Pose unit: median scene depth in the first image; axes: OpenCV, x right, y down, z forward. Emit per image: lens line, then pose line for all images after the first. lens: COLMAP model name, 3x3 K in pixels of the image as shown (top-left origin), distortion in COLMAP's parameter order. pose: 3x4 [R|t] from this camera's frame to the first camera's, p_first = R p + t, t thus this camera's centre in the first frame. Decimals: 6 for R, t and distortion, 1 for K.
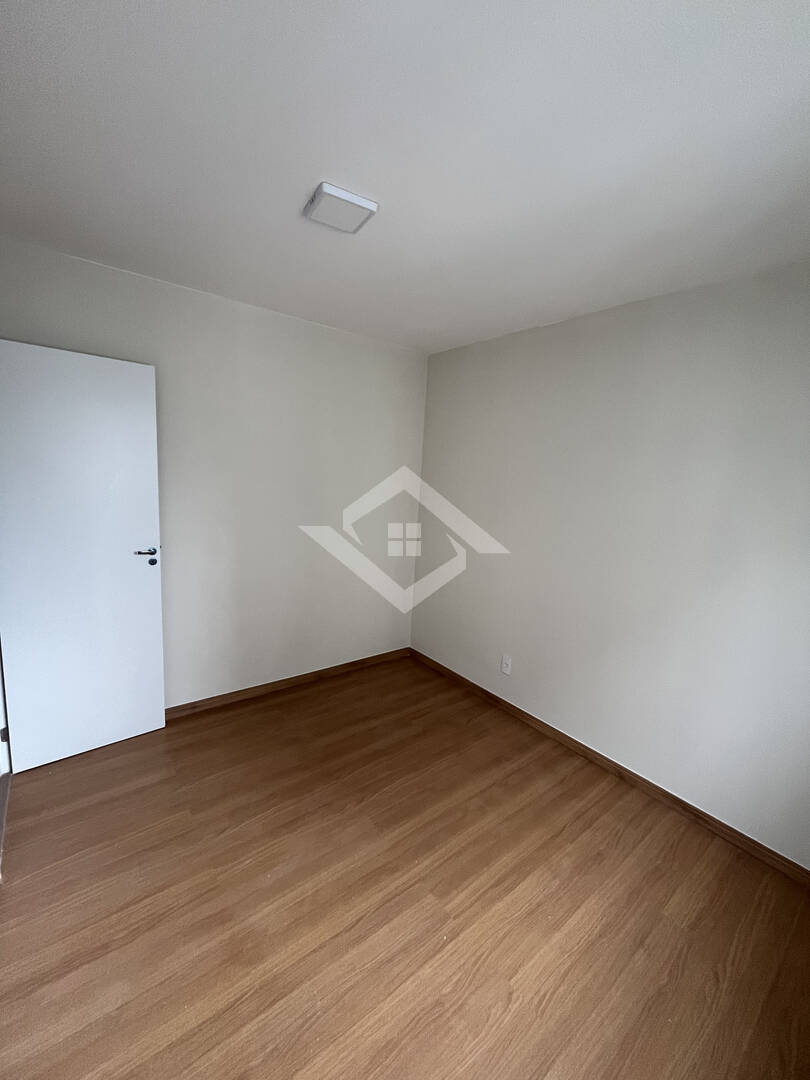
lens RADIAL K [[439.2, 0, 408.9], [0, 439.2, 543.4], [0, 0, 1]] dist [-0.002178, -0.000628]
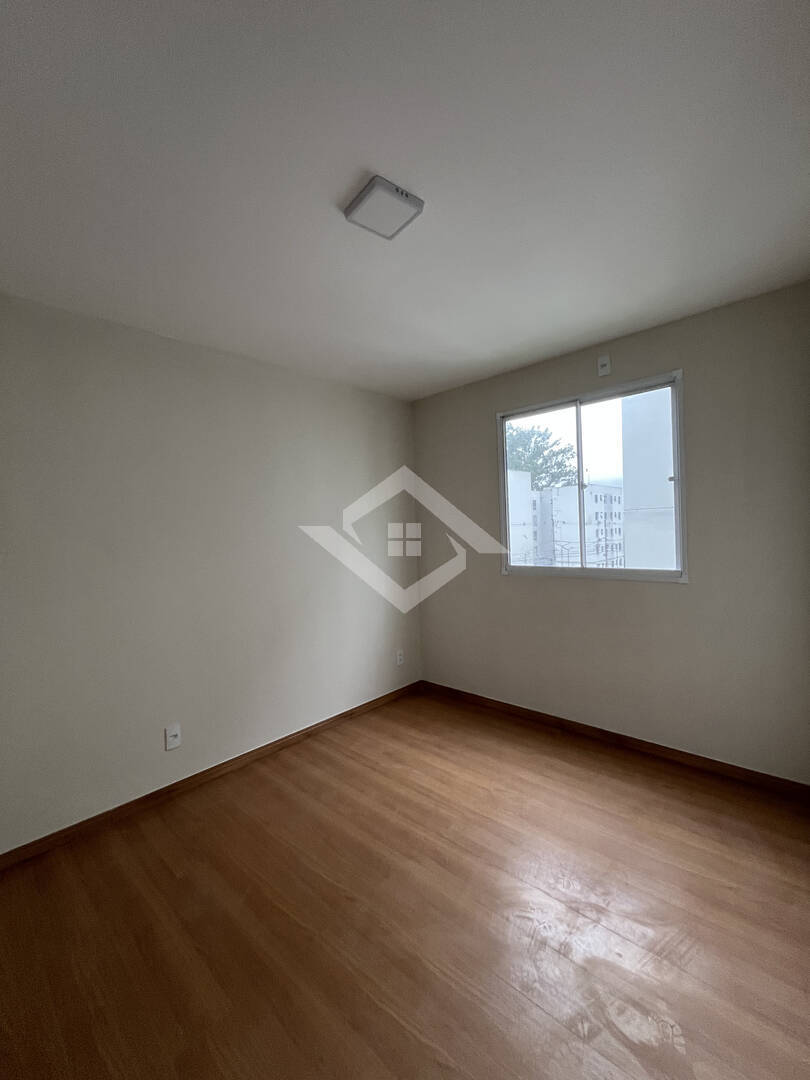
lens RADIAL K [[439.2, 0, 409.2], [0, 439.2, 542.3], [0, 0, 1]] dist [-0.002178, -0.000628]
pose [[-0.150041, -0.091635, 0.984424, -0.851575], [0.188219, 0.974839, 0.119430, -0.117923], [-0.970598, 0.203206, -0.129018, 0.879645]]
